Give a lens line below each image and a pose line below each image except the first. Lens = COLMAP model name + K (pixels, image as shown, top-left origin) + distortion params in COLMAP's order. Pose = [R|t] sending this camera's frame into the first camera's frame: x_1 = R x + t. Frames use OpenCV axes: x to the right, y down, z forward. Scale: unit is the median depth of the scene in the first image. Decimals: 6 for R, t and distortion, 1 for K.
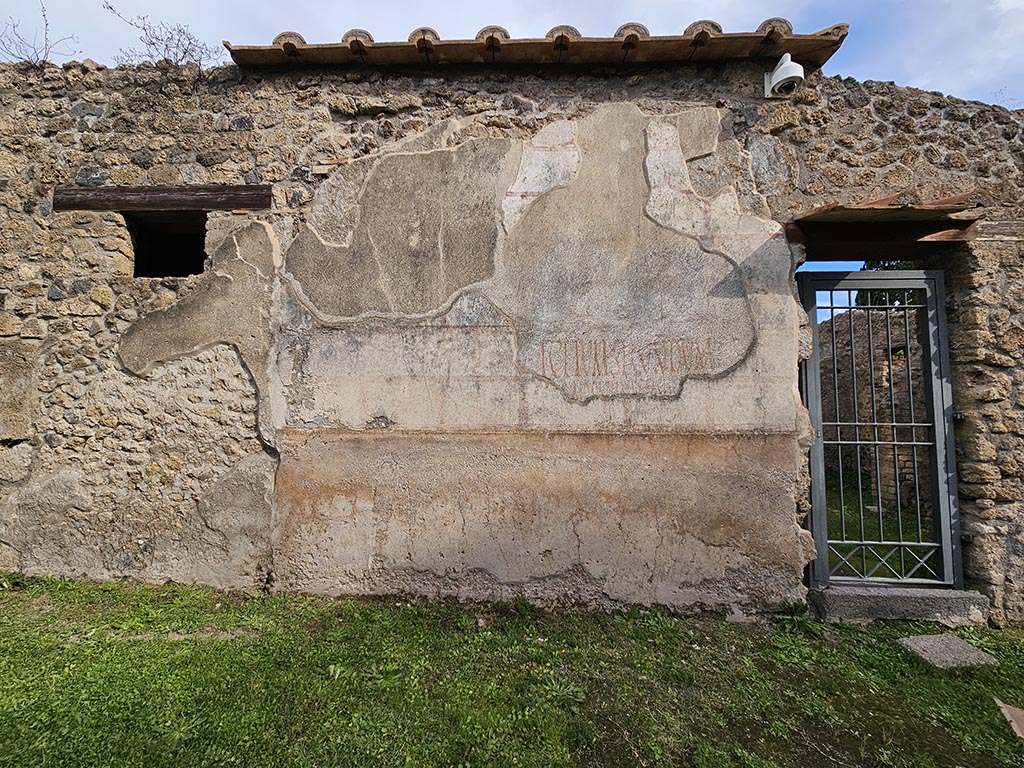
lens RADIAL K [[415.4, 0, 502.0], [0, 415.4, 380.9], [0, 0, 1]] dist [-0.001162, -0.000230]
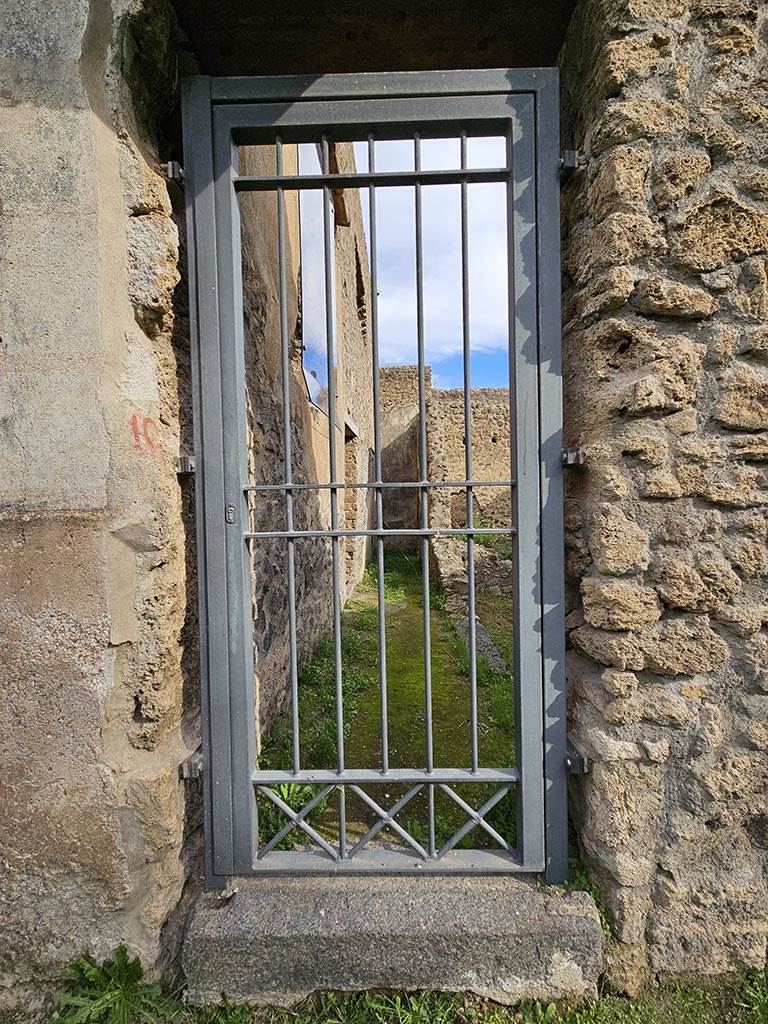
lens RADIAL K [[409.1, 0, 383.6], [0, 409.1, 508.3], [0, 0, 1]] dist [0.002723, -0.000268]
pose [[0.999071, -0.026290, 0.034144, 0.912041], [0.023211, 0.995883, 0.087621, 0.093567], [-0.036307, -0.086747, 0.995569, 0.624578]]
